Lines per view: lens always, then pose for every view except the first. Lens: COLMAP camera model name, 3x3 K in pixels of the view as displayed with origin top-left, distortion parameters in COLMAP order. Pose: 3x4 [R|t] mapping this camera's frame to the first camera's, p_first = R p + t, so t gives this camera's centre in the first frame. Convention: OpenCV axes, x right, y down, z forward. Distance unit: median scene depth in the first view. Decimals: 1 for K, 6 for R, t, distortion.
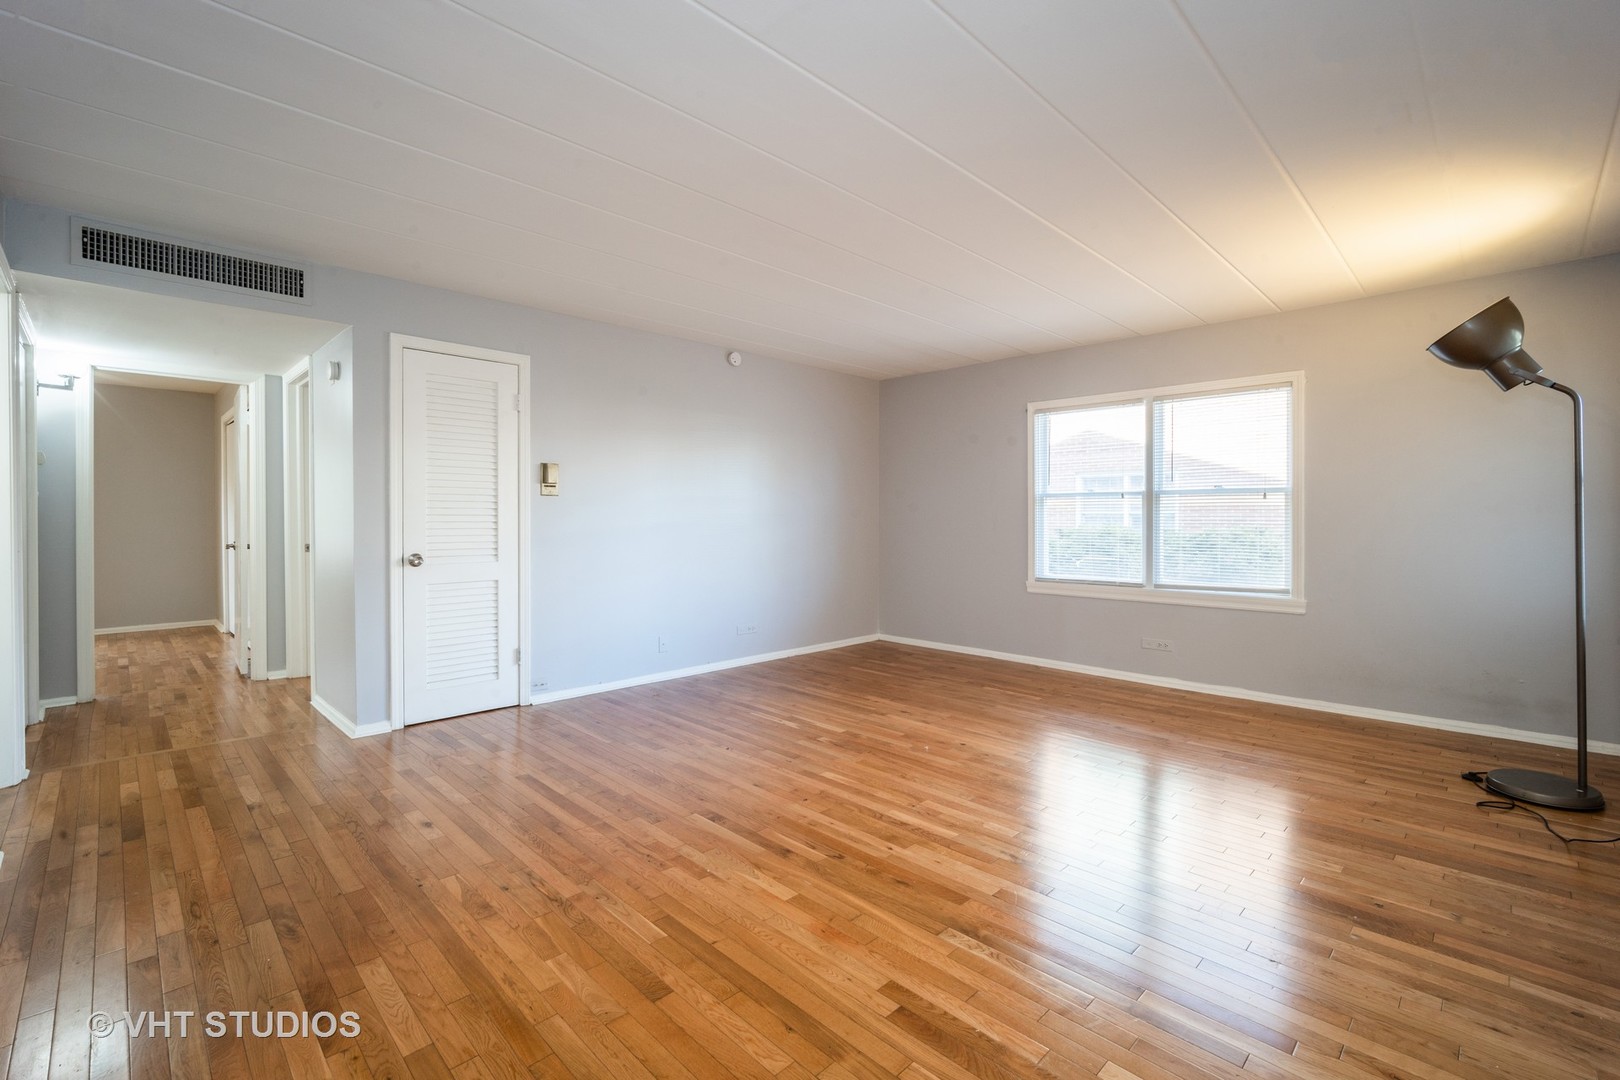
lens RADIAL K [[711.6, 0, 822.7], [0, 711.6, 524.4], [0, 0, 1]] dist [-0.009645, 0.000409]
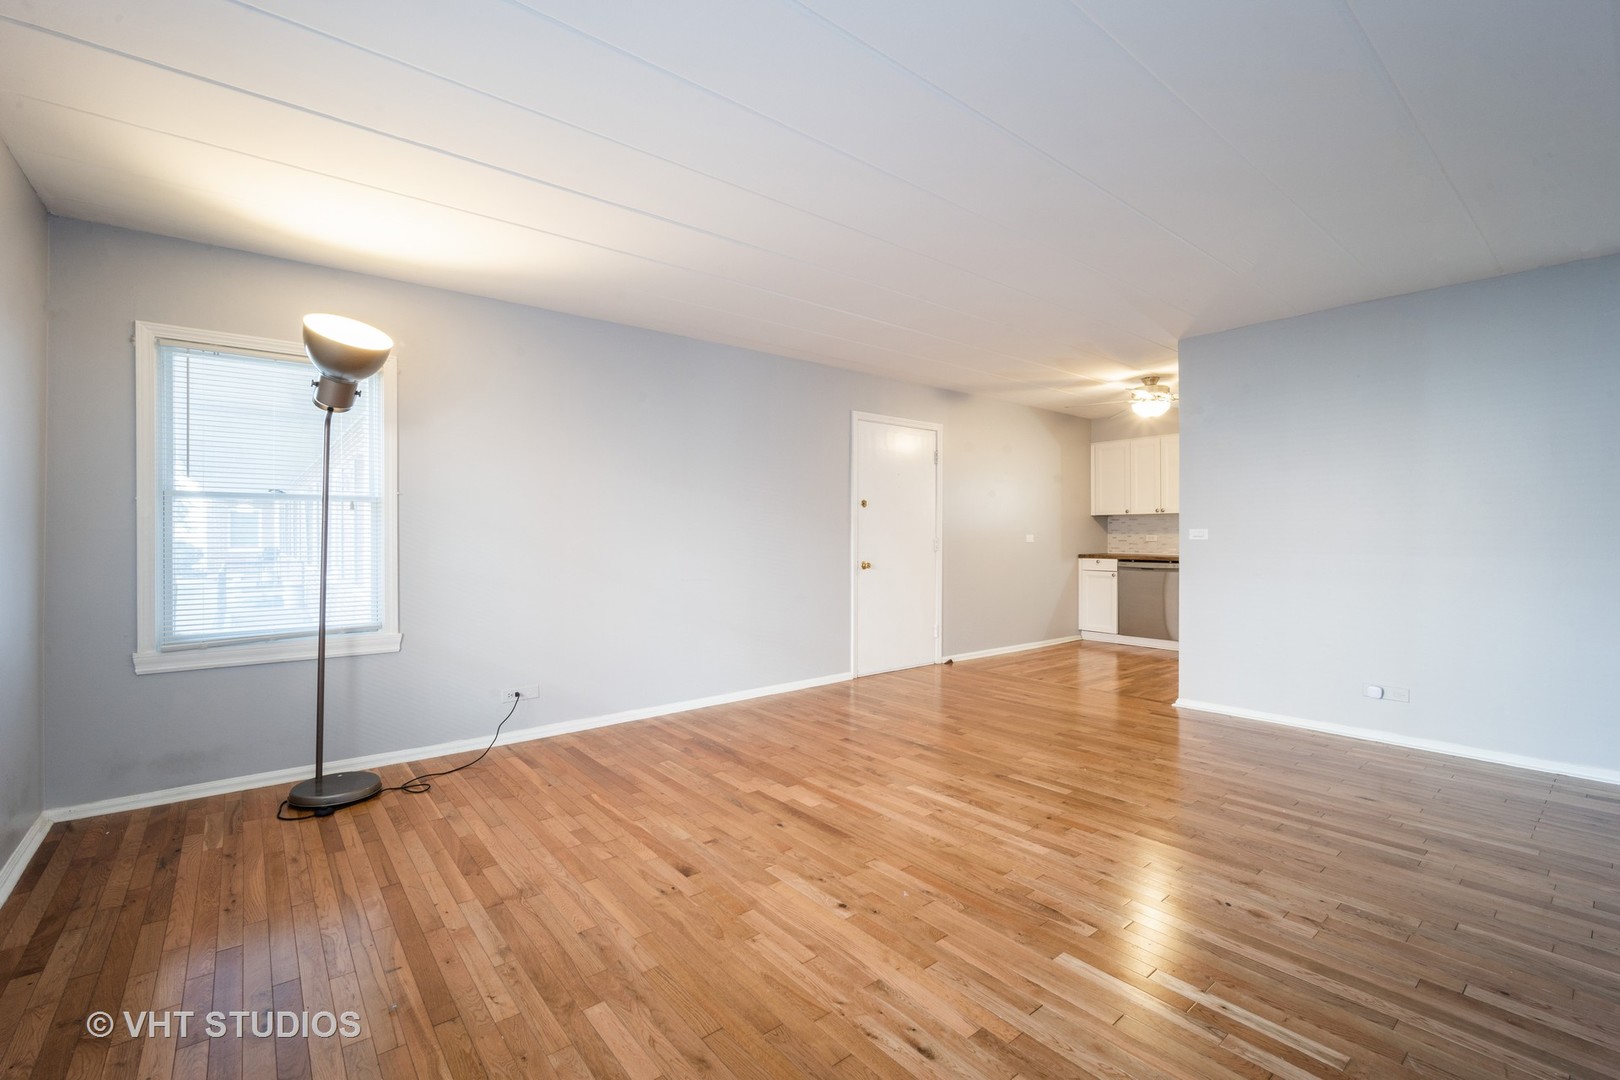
lens RADIAL K [[711.6, 0, 822.7], [0, 711.6, 524.4], [0, 0, 1]] dist [-0.009645, 0.000409]
pose [[-0.995418, 0.001389, 0.095608, 0.133180], [0.001053, 0.999993, -0.003568, -0.012398], [-0.095613, -0.003451, -0.995413, 1.379946]]
